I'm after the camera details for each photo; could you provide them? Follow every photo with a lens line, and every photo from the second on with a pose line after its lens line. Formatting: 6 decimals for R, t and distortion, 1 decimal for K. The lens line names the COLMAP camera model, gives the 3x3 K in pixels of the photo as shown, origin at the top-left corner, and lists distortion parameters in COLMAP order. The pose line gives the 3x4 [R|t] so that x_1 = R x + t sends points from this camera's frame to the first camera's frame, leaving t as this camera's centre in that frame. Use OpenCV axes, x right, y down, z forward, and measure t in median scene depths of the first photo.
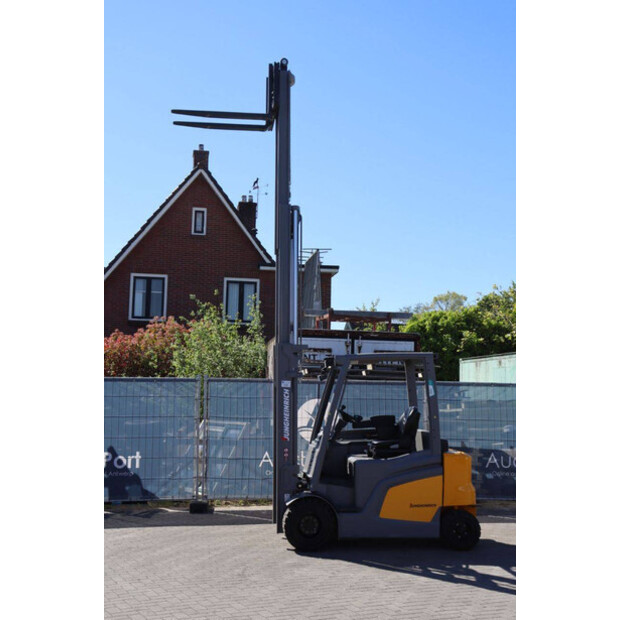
lens RADIAL K [[857.7, 0, 311.5], [0, 857.7, 303.4], [0, 0, 1]] dist [0.047927, 0.000000]
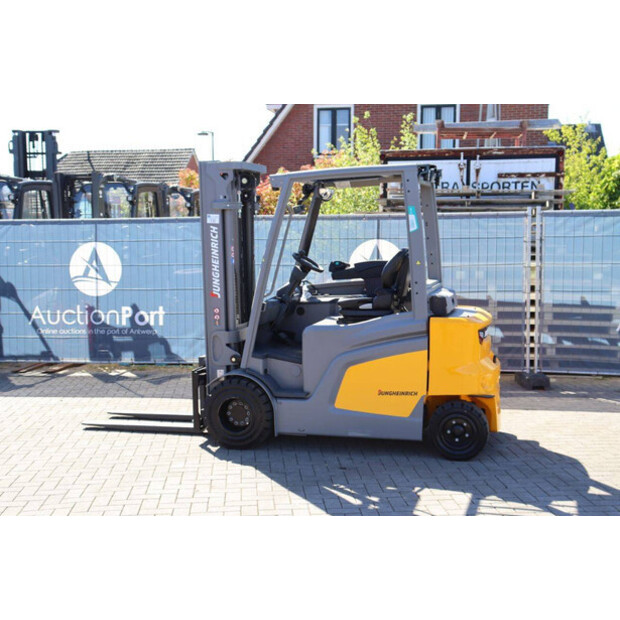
lens RADIAL K [[857.7, 0, 312.1], [0, 857.7, 303.6], [0, 0, 1]] dist [0.047927, 0.000000]
pose [[0.933795, 0.006089, -0.357756, 0.235847], [0.058083, 0.984014, 0.168354, 0.037905], [0.353062, -0.177988, 0.918514, 0.286946]]
